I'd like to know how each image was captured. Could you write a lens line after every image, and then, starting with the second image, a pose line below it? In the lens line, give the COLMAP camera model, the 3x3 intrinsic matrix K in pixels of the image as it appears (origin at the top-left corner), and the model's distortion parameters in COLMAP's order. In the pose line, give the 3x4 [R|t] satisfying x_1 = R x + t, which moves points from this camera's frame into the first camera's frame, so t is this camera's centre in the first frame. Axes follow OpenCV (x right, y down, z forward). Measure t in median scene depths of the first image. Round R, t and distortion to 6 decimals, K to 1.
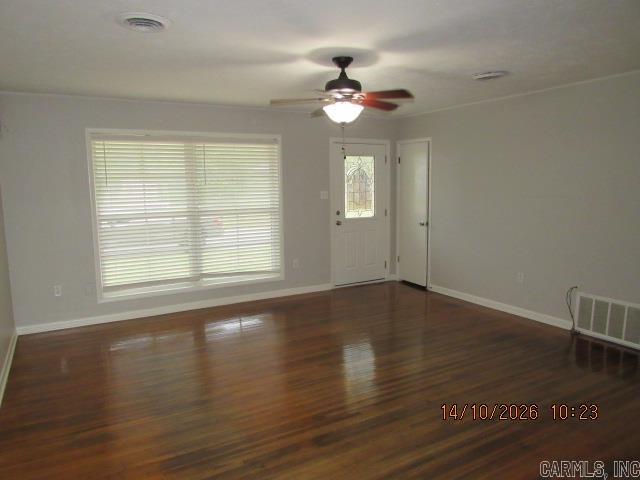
lens RADIAL K [[460.6, 0, 313.1], [0, 460.6, 240.5], [0, 0, 1]] dist [-0.021890, -0.000835]
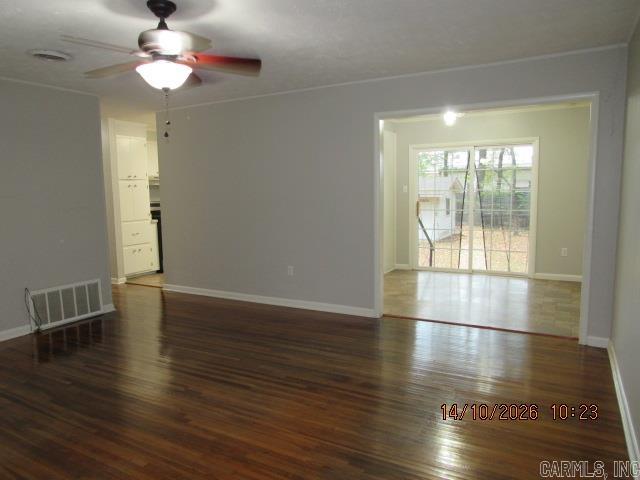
lens RADIAL K [[460.6, 0, 313.1], [0, 460.6, 240.5], [0, 0, 1]] dist [-0.021890, -0.000835]
pose [[-0.506962, -0.080118, 0.858237, -0.569535], [0.133141, 0.976443, 0.169799, -0.082786], [-0.851624, 0.200349, -0.484352, 0.943229]]
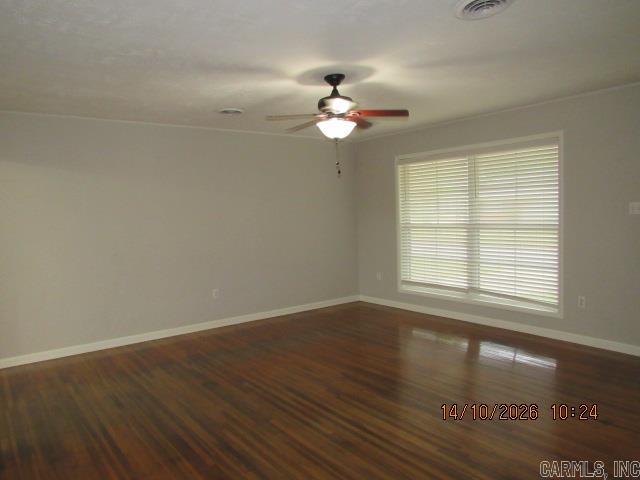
lens RADIAL K [[460.6, 0, 313.1], [0, 460.6, 240.5], [0, 0, 1]] dist [-0.021890, -0.000835]
pose [[0.120561, 0.073452, -0.989985, 0.842983], [-0.094435, 0.993585, 0.062218, -0.070021], [0.988204, 0.085988, 0.126724, 0.653544]]
